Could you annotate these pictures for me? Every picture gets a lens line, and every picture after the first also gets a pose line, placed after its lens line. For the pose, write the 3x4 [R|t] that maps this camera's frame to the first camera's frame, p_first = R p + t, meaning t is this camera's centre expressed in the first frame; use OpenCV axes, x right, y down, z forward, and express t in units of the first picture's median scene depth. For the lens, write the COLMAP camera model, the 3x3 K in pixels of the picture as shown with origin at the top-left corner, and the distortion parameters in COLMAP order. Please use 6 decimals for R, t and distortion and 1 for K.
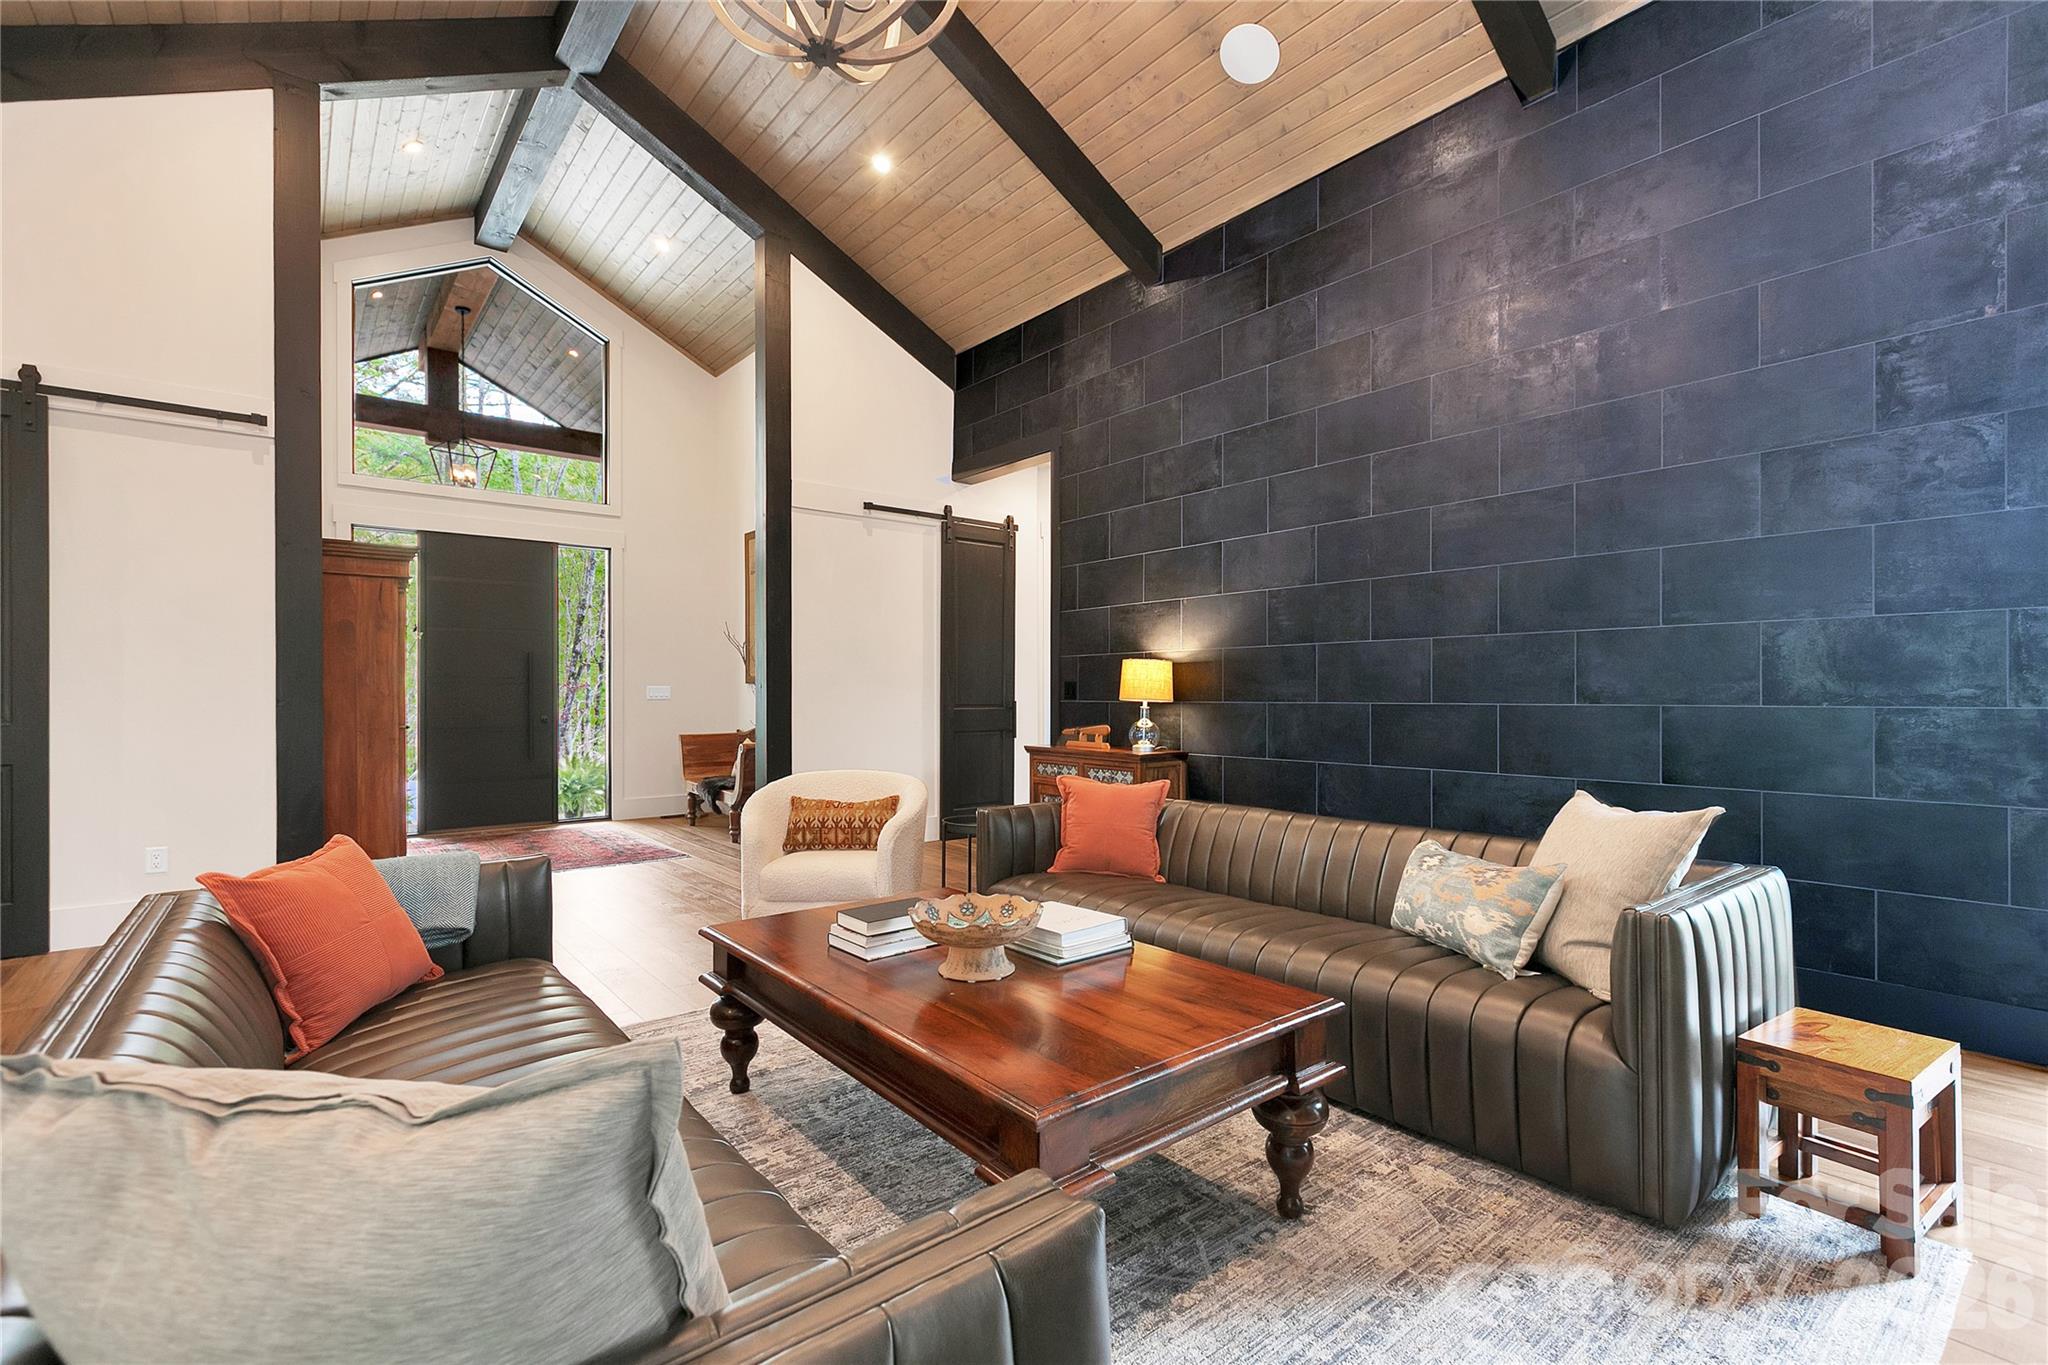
lens RADIAL K [[914.7, 0, 1024.0], [0, 914.7, 682.5], [0, 0, 1]] dist [0.000814, 0.000127]
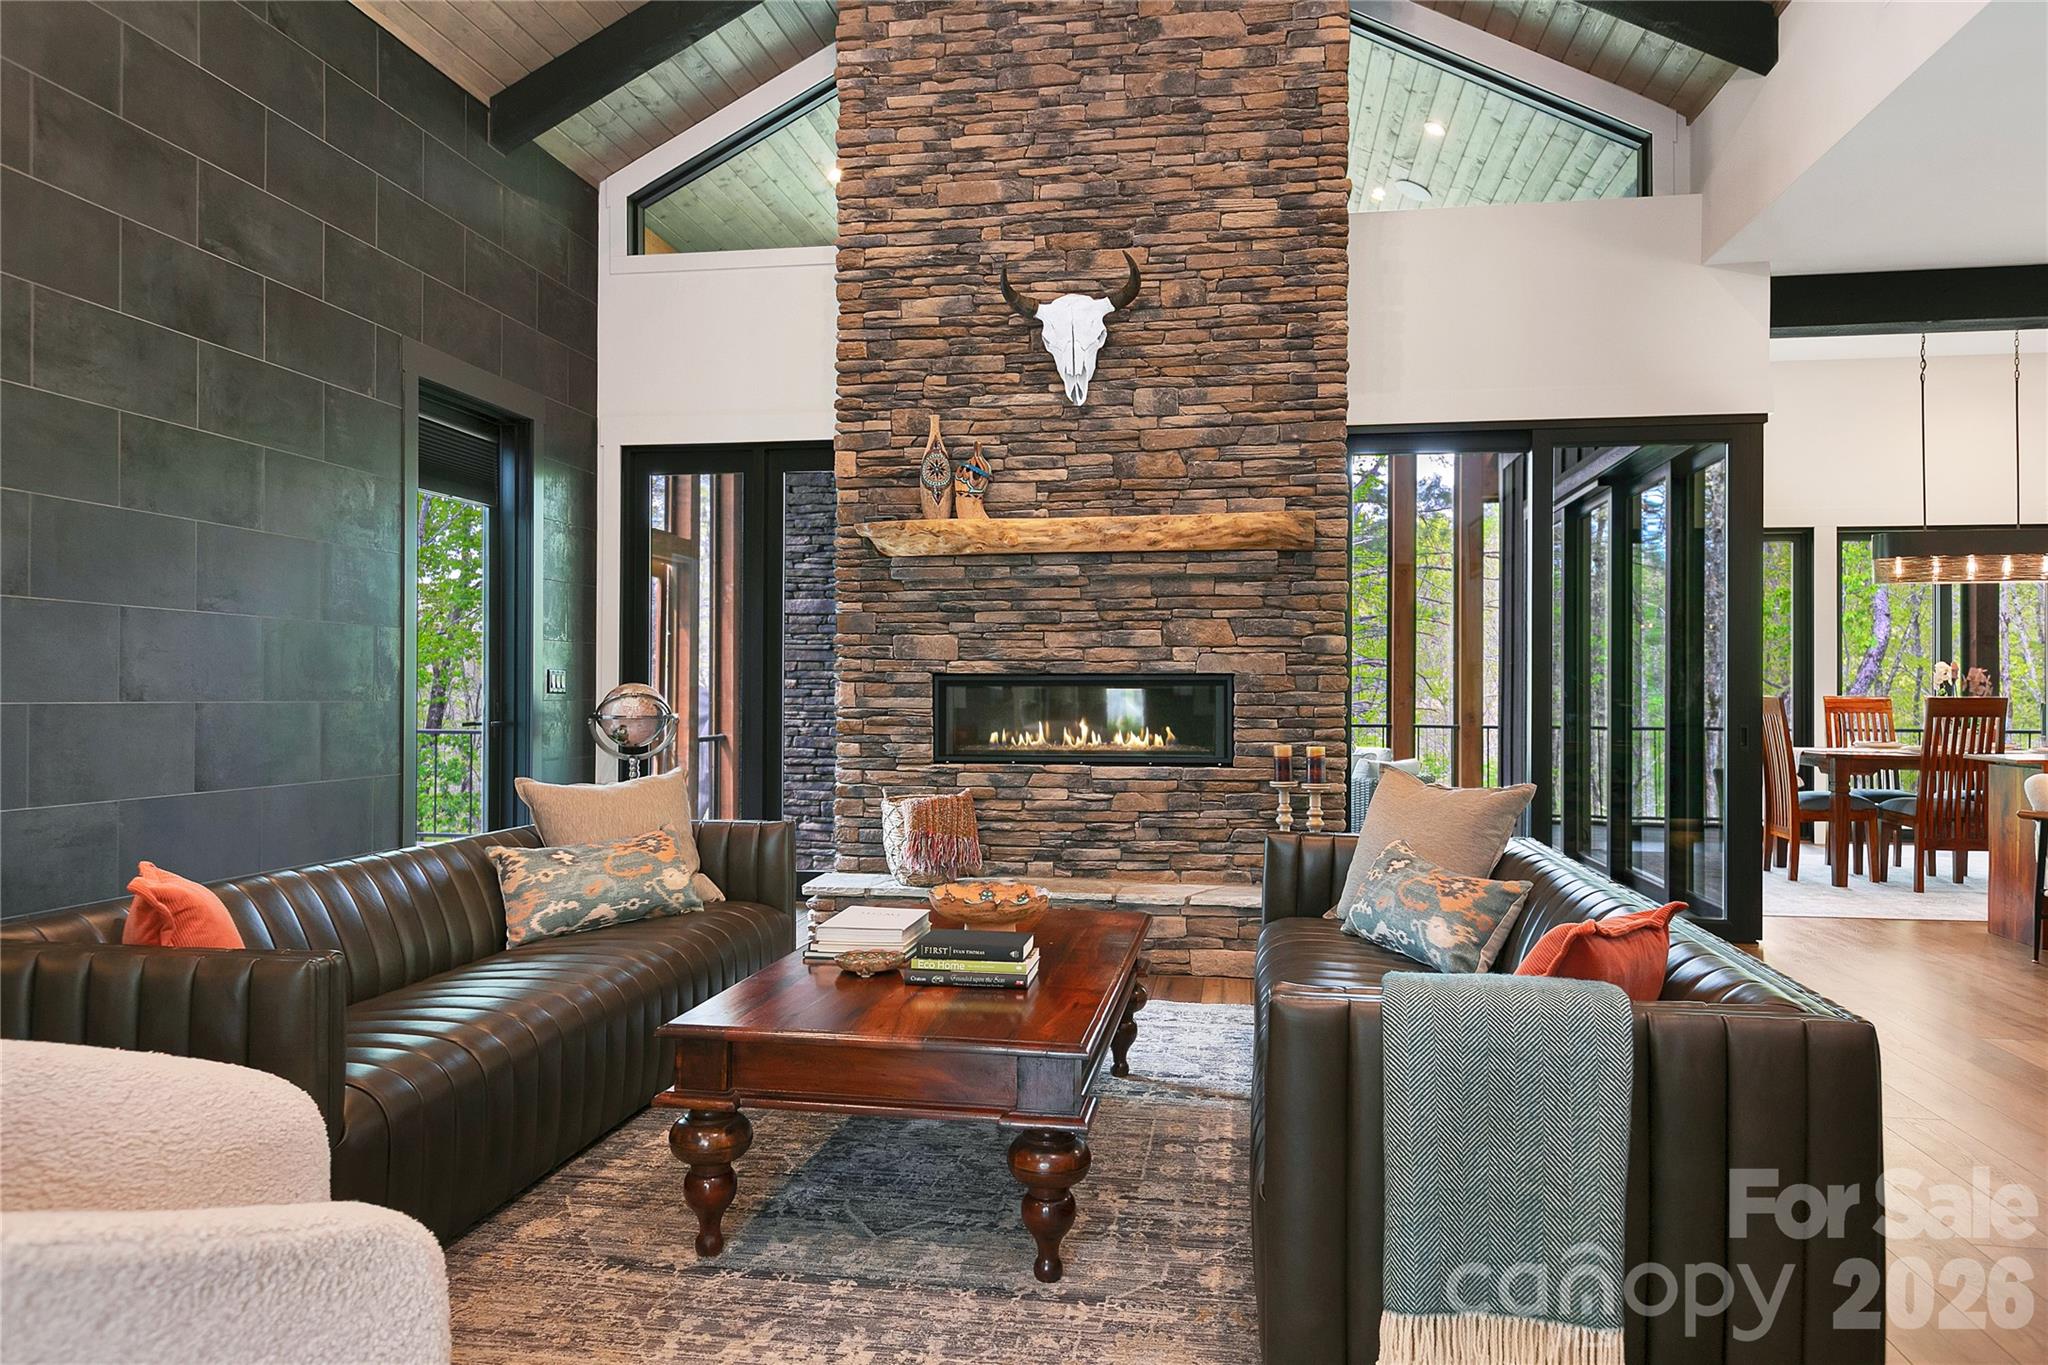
lens RADIAL K [[1314.2, 0, 1024.0], [0, 1314.2, 682.5], [0, 0, 1]] dist [0.012003, -0.003918]
pose [[-0.663253, 0.010087, 0.748327, -0.549771], [-0.006714, 0.999789, -0.019427, 0.017972], [-0.748365, -0.017909, -0.663045, 0.893885]]
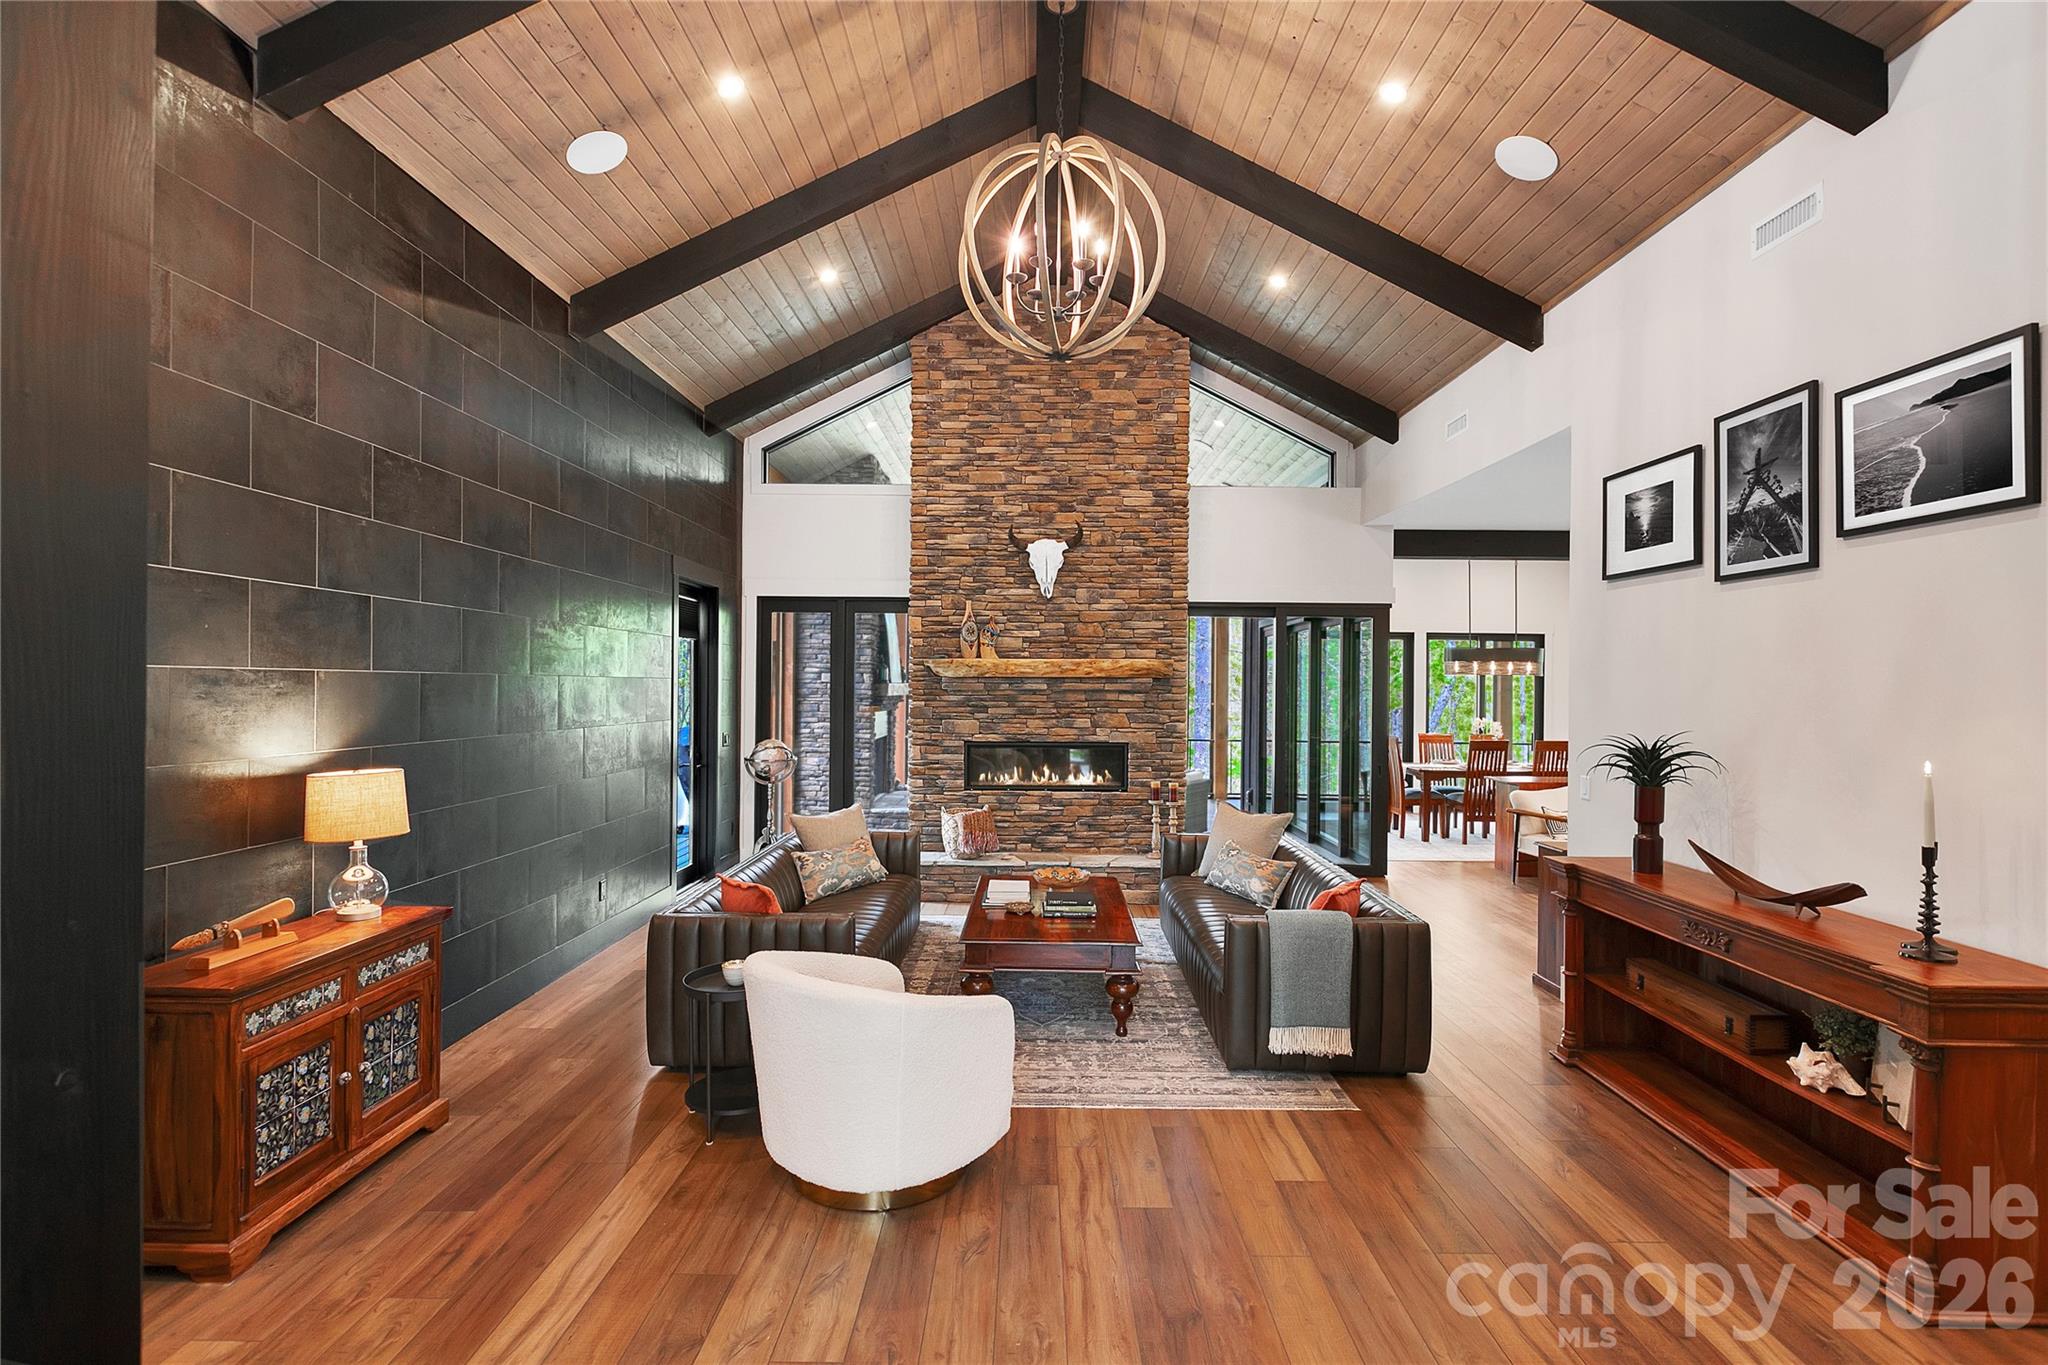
lens RADIAL K [[971.8, 0, 1019.5], [0, 971.8, 679.7], [0, 0, 1]] dist [0.001901, 0.000389]
pose [[-0.769383, 0.003399, 0.638779, -0.693716], [-0.009644, 0.999810, -0.016936, -0.086346], [-0.638715, -0.019191, -0.769204, 1.336030]]
